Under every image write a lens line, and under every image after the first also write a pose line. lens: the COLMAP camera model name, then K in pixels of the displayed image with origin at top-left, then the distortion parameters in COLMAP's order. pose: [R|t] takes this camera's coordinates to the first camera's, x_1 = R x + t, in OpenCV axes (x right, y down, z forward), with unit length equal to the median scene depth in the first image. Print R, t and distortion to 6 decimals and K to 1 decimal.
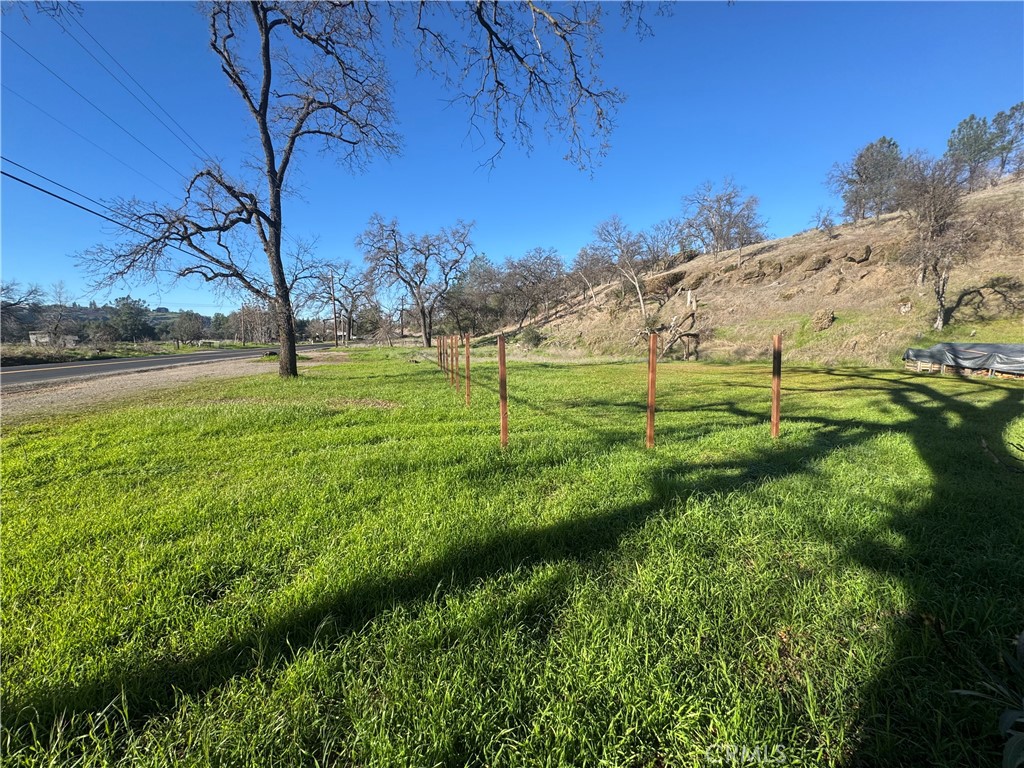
lens RADIAL K [[406.0, 0, 511.8], [0, 406.0, 382.5], [0, 0, 1]] dist [0.001527, -0.000233]
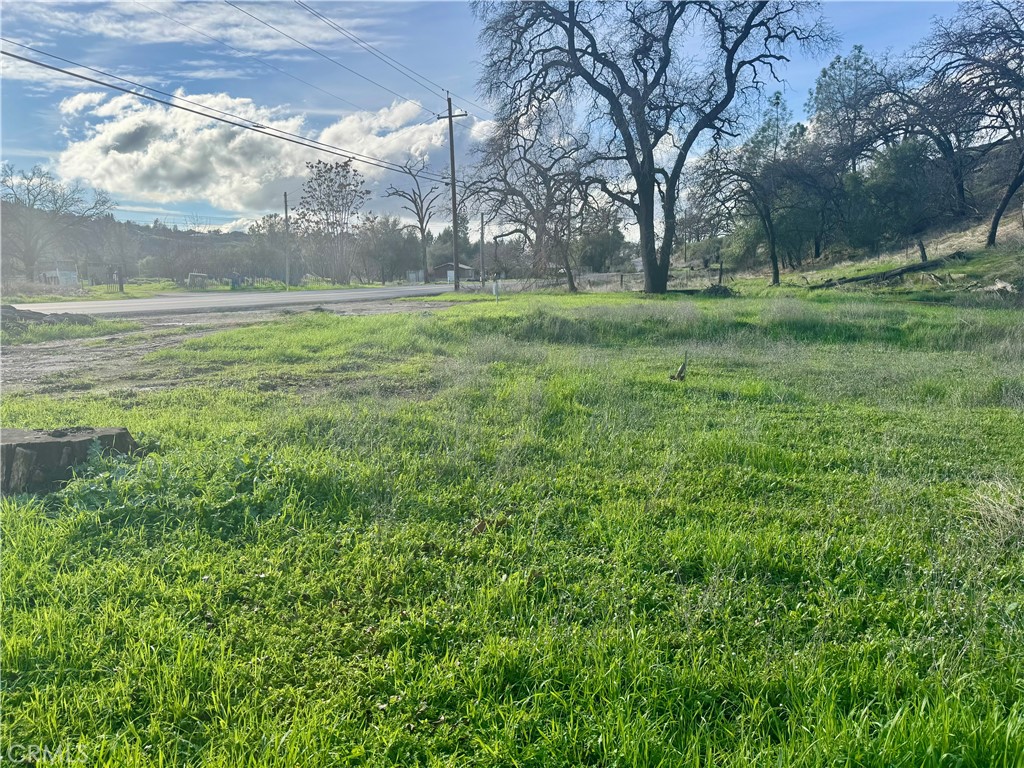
lens RADIAL K [[719.6, 0, 507.5], [0, 719.6, 386.4], [0, 0, 1]] dist [0.040828, -0.042150]
pose [[0.882189, 0.069752, -0.465700, -0.051598], [-0.049685, 0.997236, 0.055245, -0.047386], [0.468267, -0.025598, 0.883216, 0.551025]]
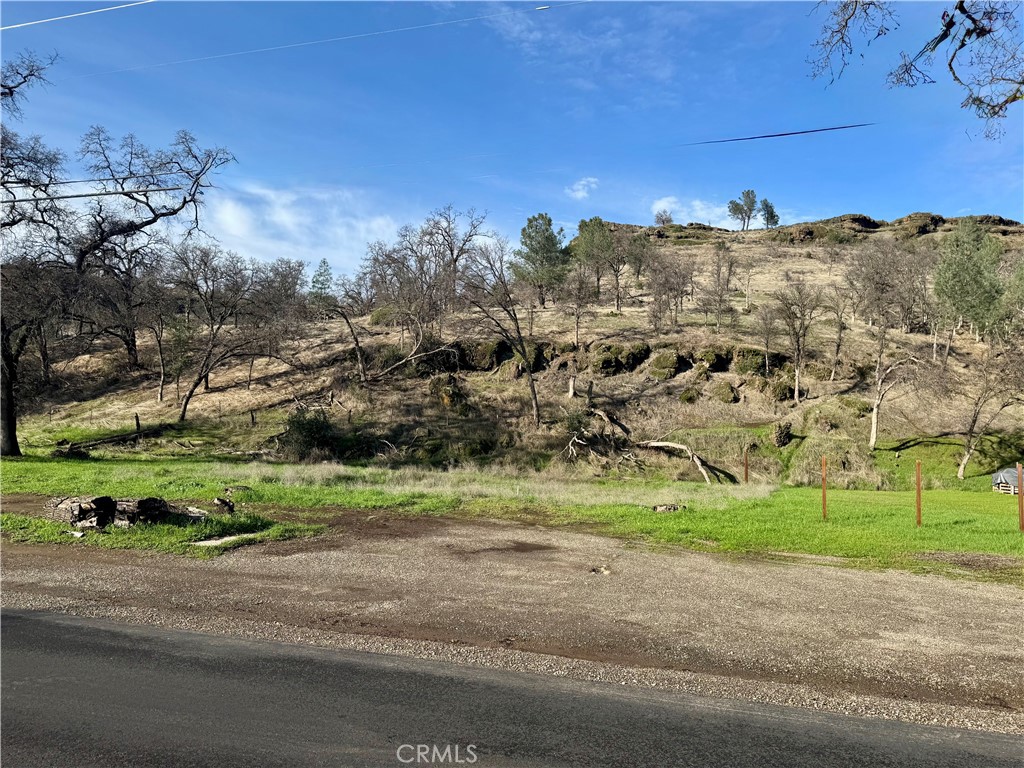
lens RADIAL K [[719.6, 0, 519.4], [0, 719.6, 382.4], [0, 0, 1]] dist [0.040828, -0.042150]
pose [[0.539762, 0.092667, 0.836702, -0.598049], [0.053306, 0.988166, -0.143831, -0.047466], [-0.840128, 0.122235, 0.528435, 0.439905]]
